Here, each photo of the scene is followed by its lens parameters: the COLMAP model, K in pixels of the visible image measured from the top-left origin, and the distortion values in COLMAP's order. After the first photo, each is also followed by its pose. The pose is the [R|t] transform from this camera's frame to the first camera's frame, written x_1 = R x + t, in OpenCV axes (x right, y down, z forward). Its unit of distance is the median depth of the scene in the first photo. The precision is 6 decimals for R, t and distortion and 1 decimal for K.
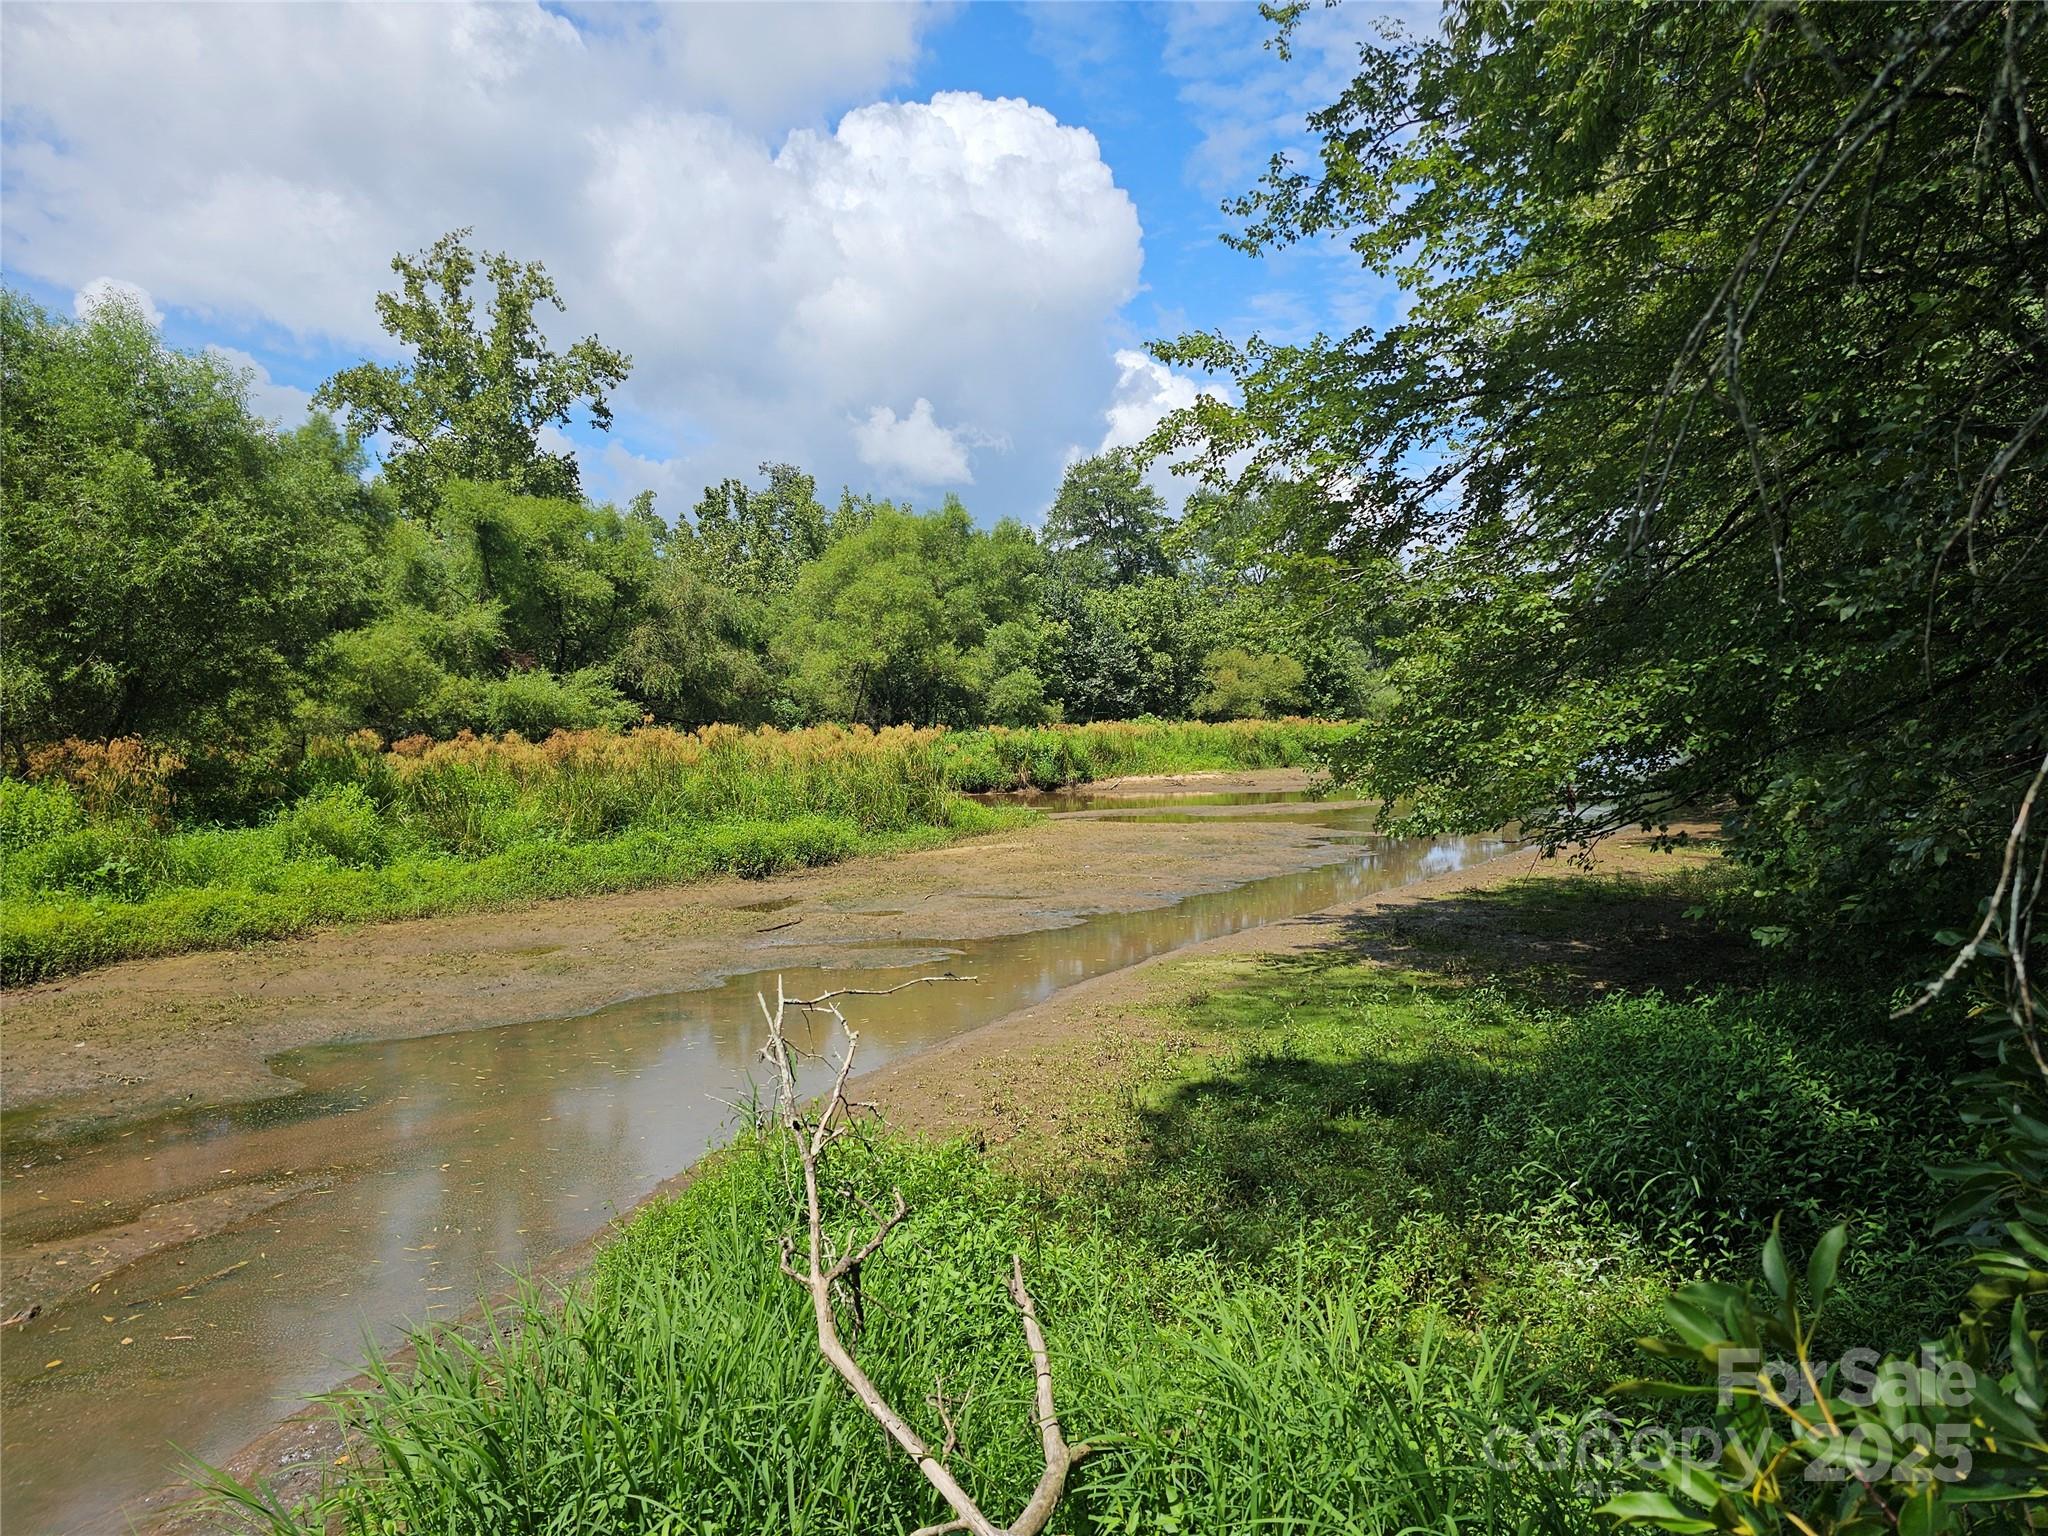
lens RADIAL K [[1382.3, 0, 1028.7], [0, 1382.3, 782.0], [0, 0, 1]] dist [0.009384, -0.000953]
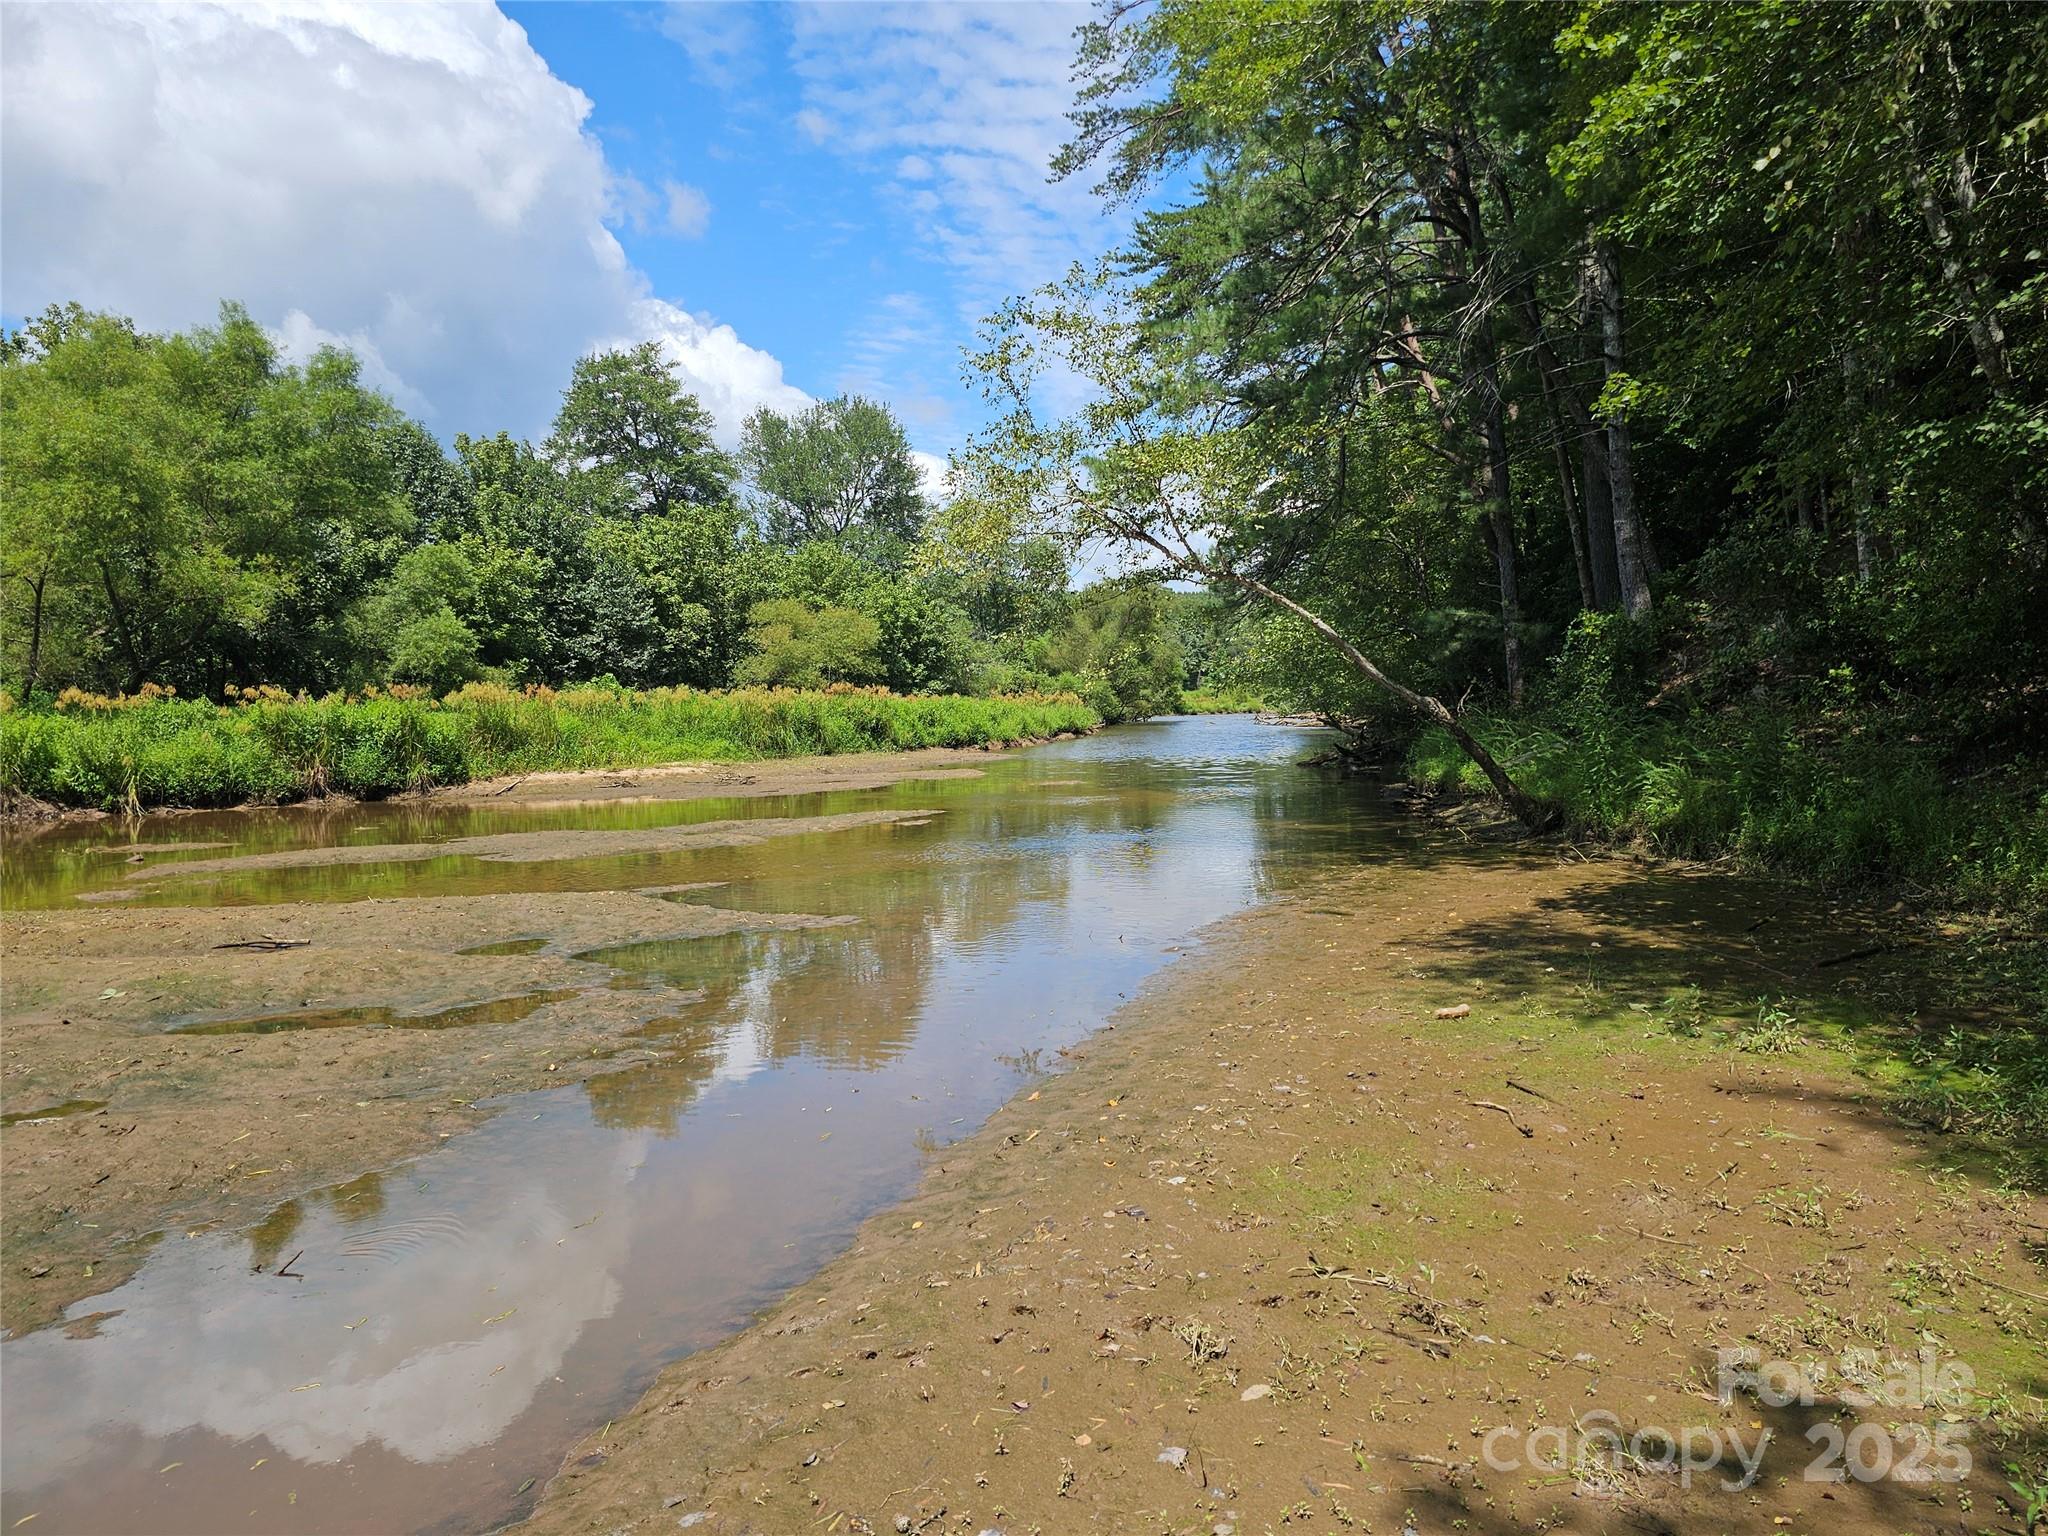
lens RADIAL K [[1382.3, 0, 1023.7], [0, 1382.3, 762.2], [0, 0, 1]] dist [0.009384, -0.000953]
pose [[0.966629, -0.008657, 0.256034, 0.081070], [0.009425, 0.999954, -0.001772, -0.003679], [-0.256007, 0.004126, 0.966666, 0.234117]]
